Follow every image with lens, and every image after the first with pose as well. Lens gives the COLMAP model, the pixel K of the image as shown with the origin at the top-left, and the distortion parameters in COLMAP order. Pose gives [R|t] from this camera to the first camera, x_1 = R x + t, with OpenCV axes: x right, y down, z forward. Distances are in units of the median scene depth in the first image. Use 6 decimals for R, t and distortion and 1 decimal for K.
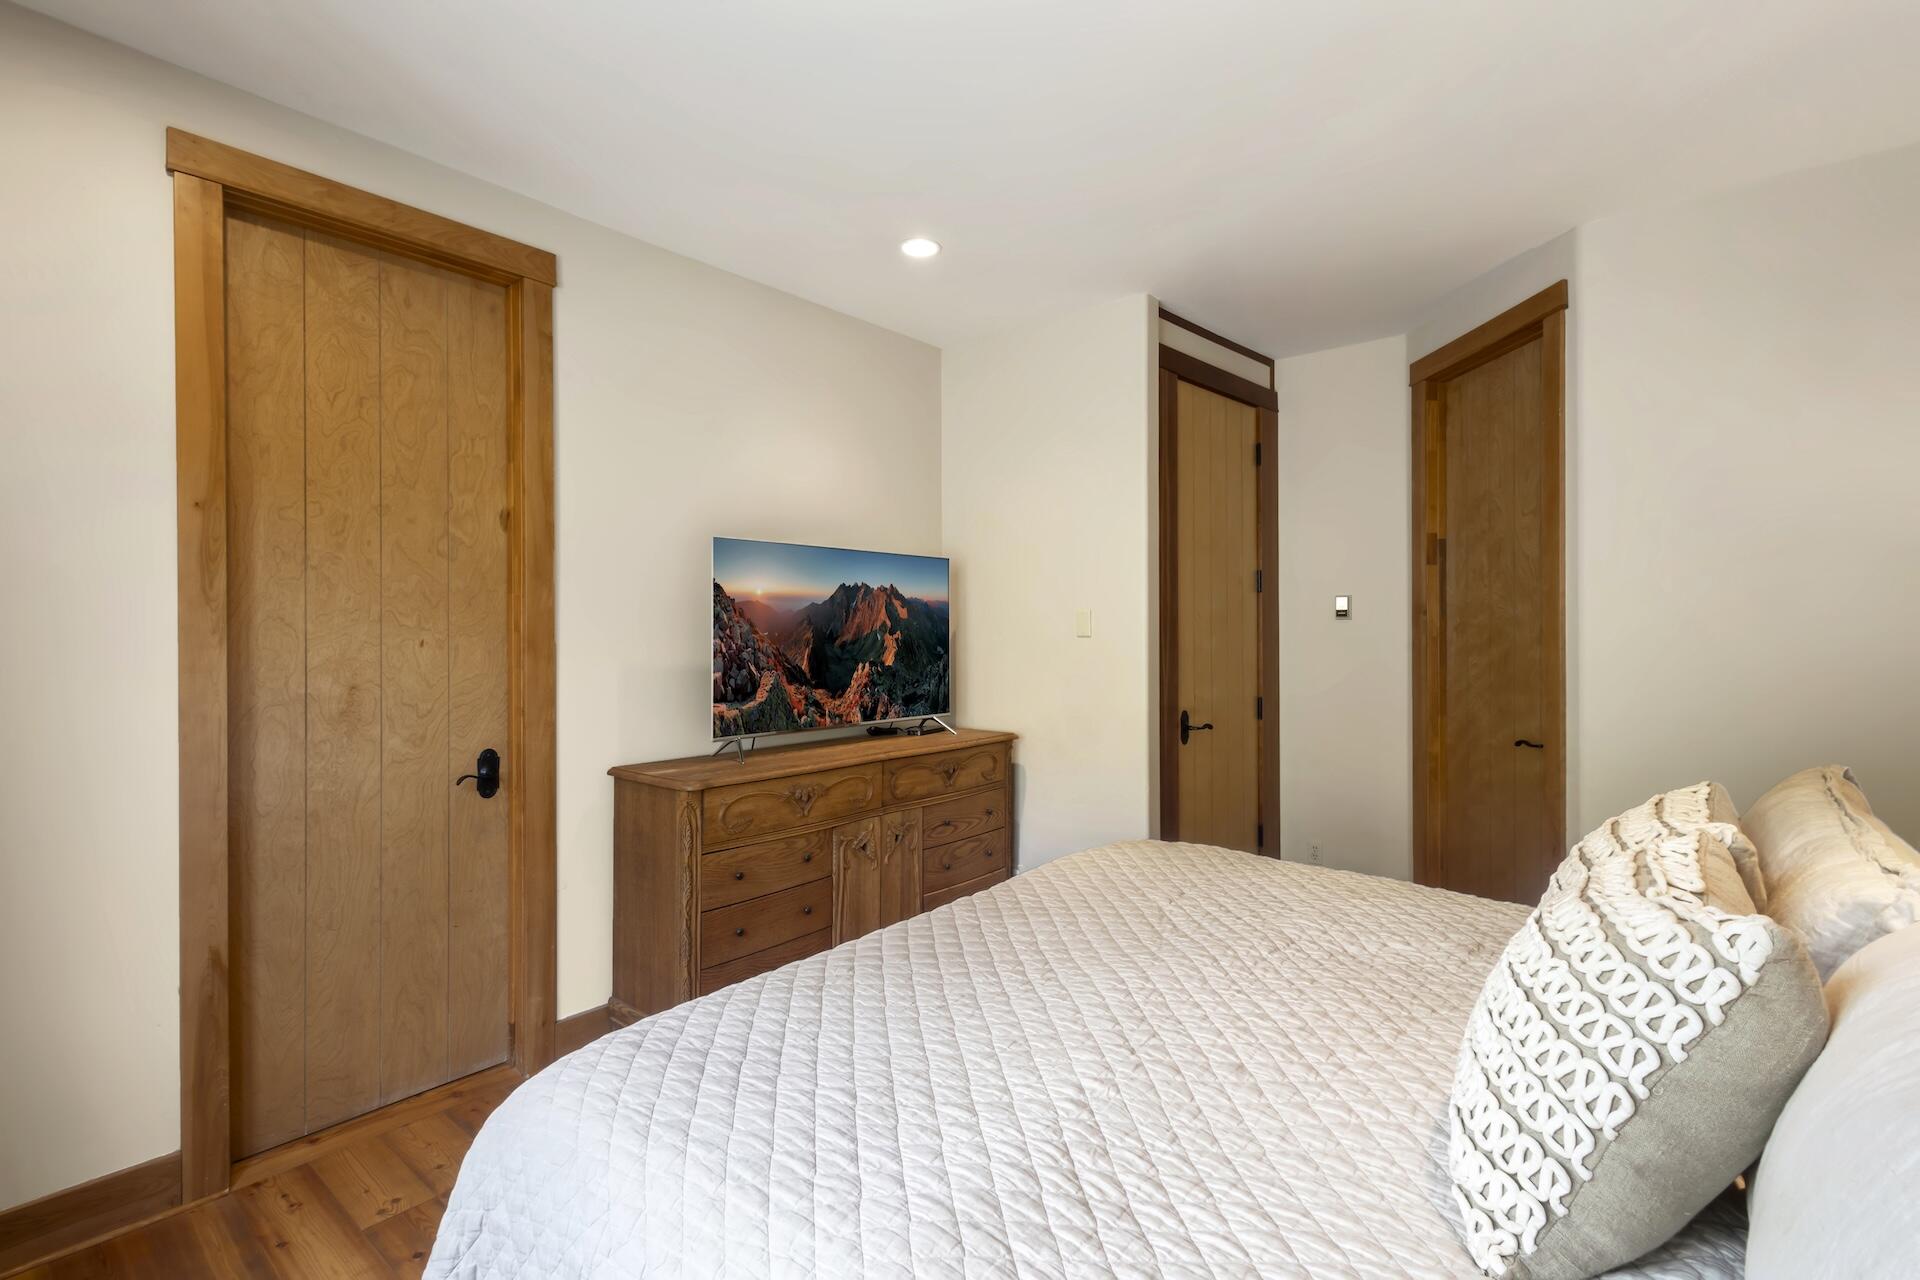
lens RADIAL K [[890.1, 0, 958.2], [0, 890.1, 633.3], [0, 0, 1]] dist [0.001113, 0.000046]
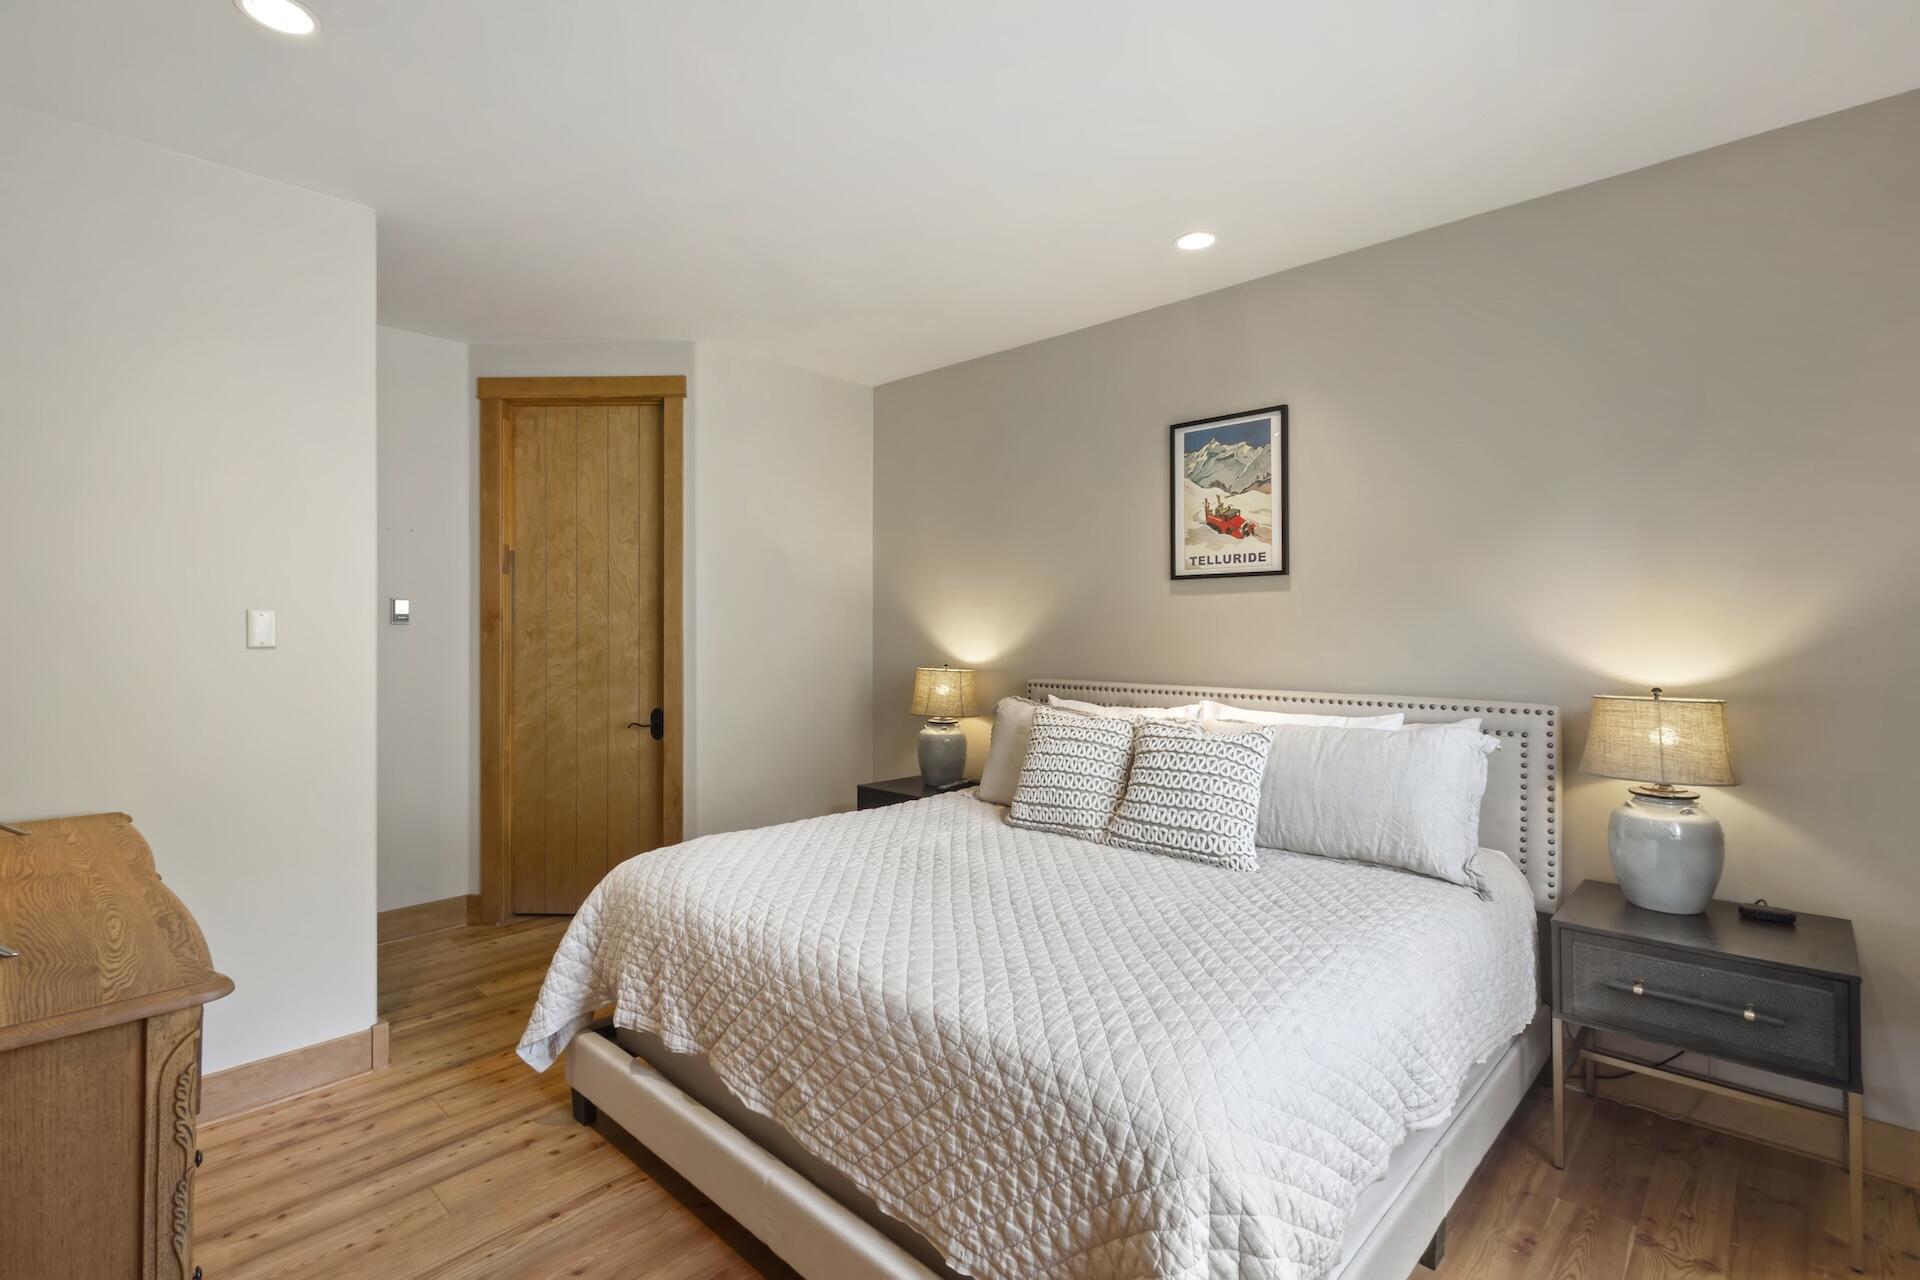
lens RADIAL K [[890.1, 0, 956.5], [0, 890.1, 630.0], [0, 0, 1]] dist [0.001113, 0.000046]
pose [[0.031304, 0.000416, 0.999510, -0.552035], [0.007065, 0.999975, -0.000637, -0.005947], [-0.999485, 0.007082, 0.031300, 0.461188]]
